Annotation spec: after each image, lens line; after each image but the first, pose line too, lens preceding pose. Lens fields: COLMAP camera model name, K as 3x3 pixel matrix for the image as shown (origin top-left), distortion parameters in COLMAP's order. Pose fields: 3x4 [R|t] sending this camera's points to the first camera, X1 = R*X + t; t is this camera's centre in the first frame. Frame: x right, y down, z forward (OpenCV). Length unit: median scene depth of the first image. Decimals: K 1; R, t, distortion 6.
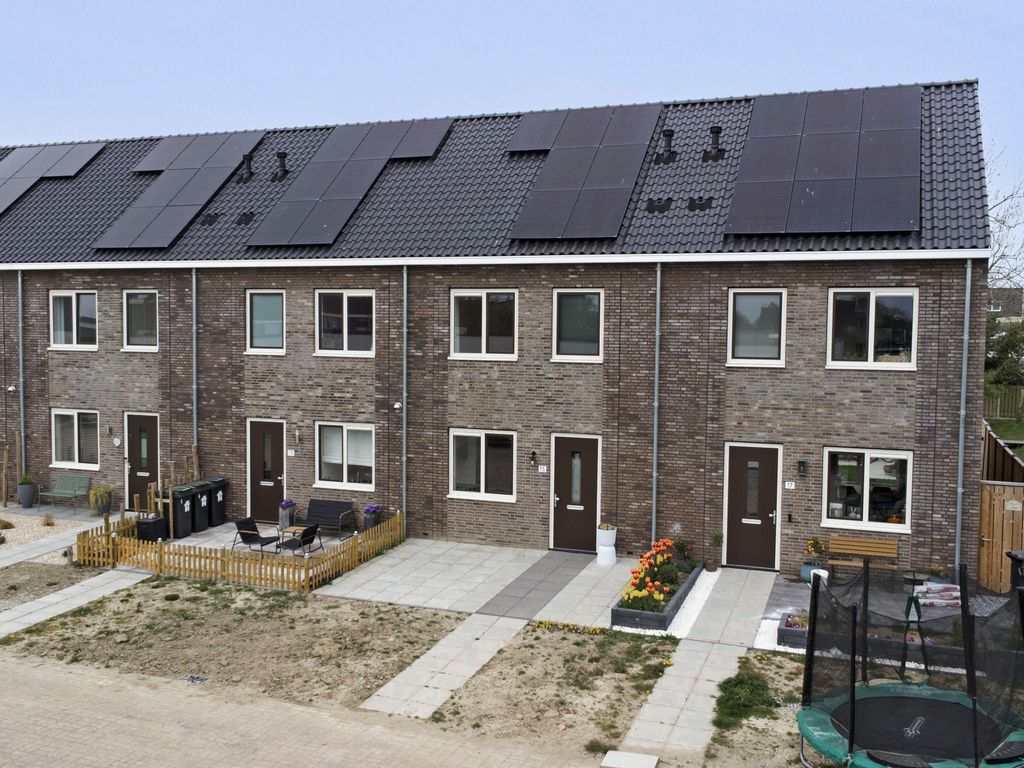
lens RADIAL K [[996.1, 0, 512.0], [0, 996.1, 384.0], [0, 0, 1]] dist [0.008020, 0.022597]
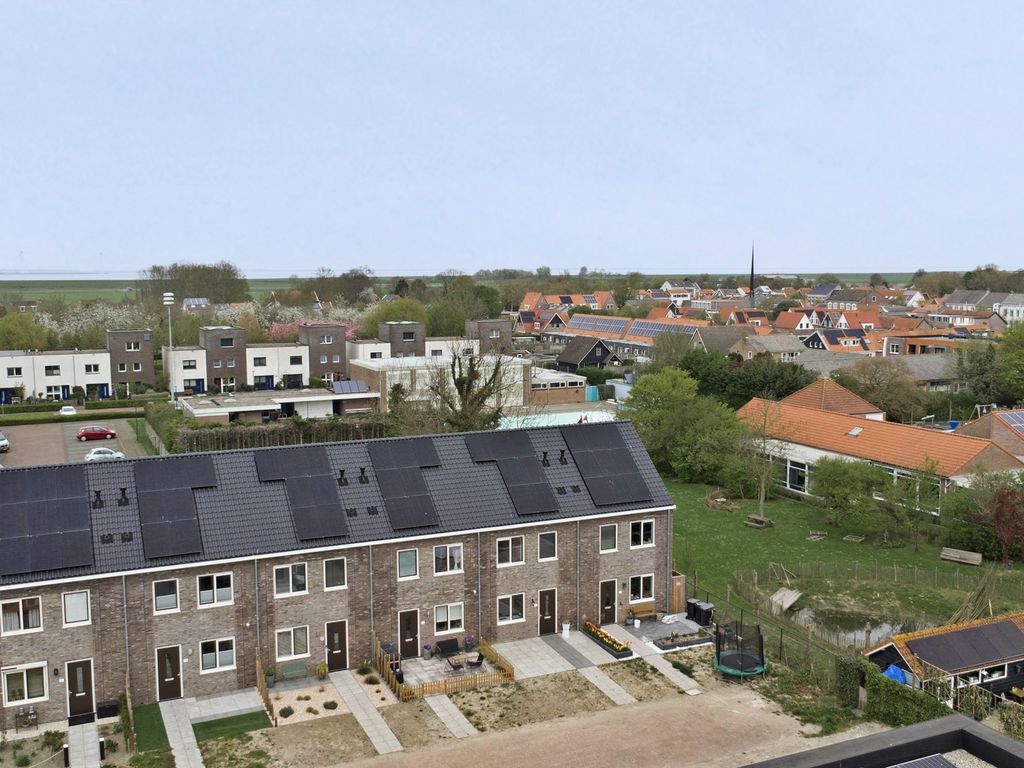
lens RADIAL K [[1023.9, 0, 512.0], [0, 1023.9, 384.0], [0, 0, 1]] dist [0.006848, 0.009343]
pose [[0.704769, -0.094036, 0.703177, -1.930671], [0.053907, 0.995409, 0.079088, -0.734827], [-0.707386, -0.017832, 0.706603, -0.814066]]
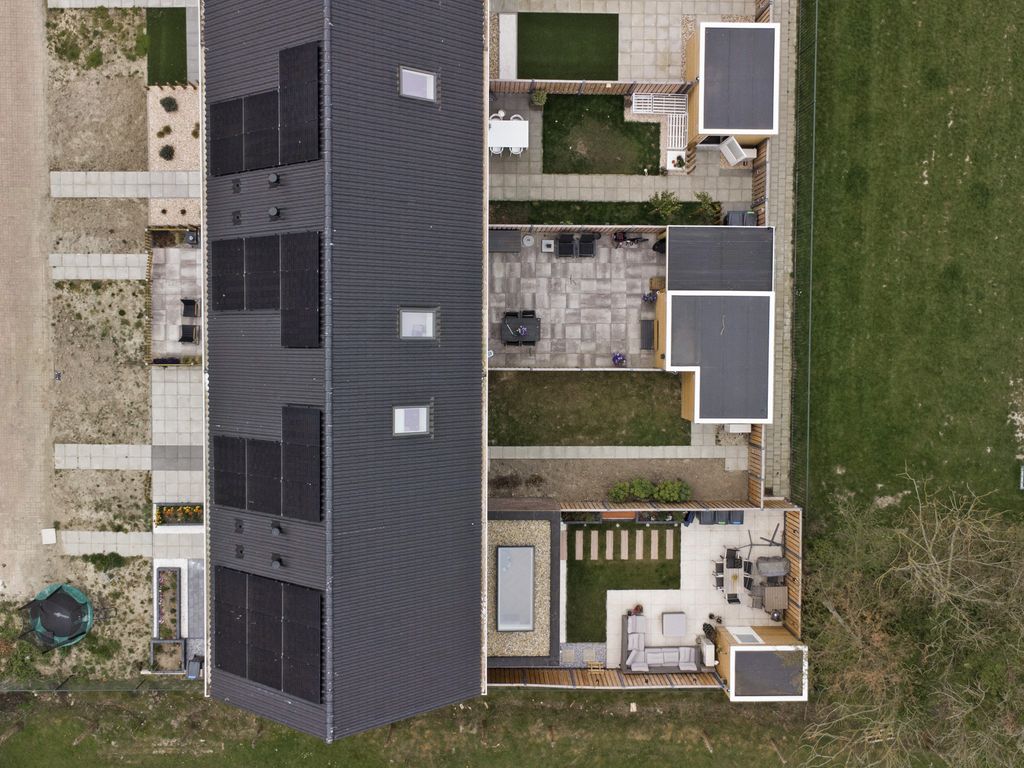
lens RADIAL K [[996.1, 0, 512.0], [0, 996.1, 384.0], [0, 0, 1]] dist [0.008020, 0.022597]
pose [[0.345672, 0.937046, 0.049546, 0.003685], [-0.093332, -0.018205, 0.995469, -2.028773], [0.933702, -0.348730, 0.081163, 1.515399]]
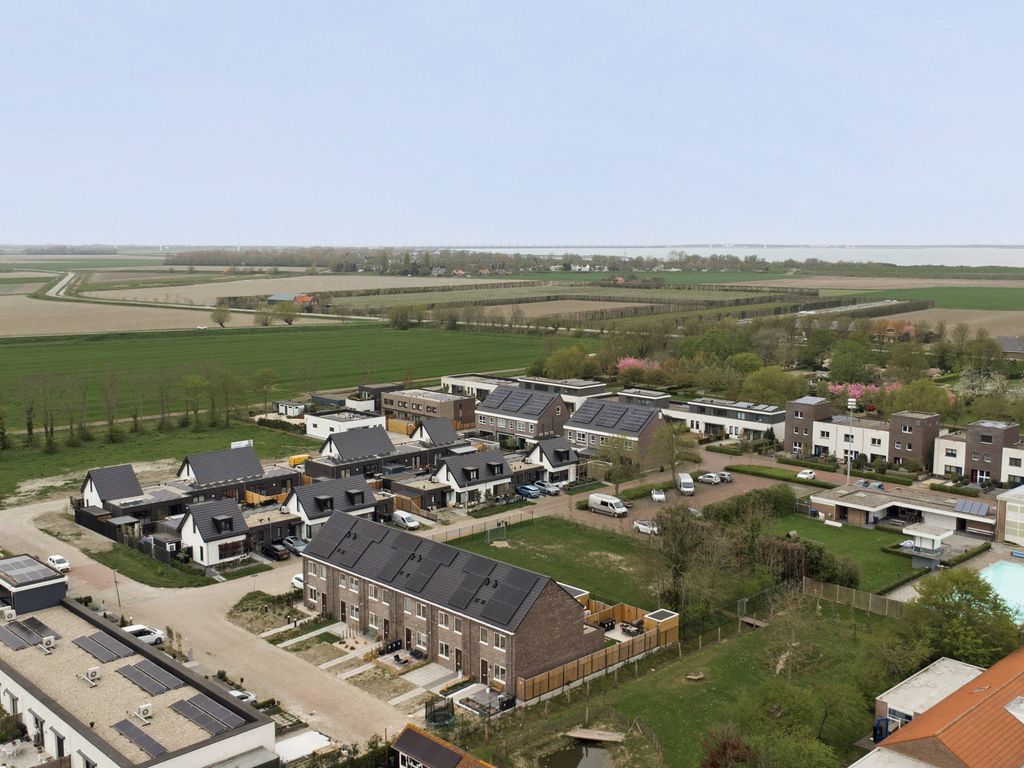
lens RADIAL K [[1058.9, 0, 512.0], [0, 1058.9, 384.0], [0, 0, 1]] dist [0.003108, 0.017148]
pose [[0.903569, 0.047854, -0.425762, 2.523437], [-0.015885, 0.996801, 0.078325, -1.694278], [0.428148, -0.064009, 0.901439, -3.507946]]
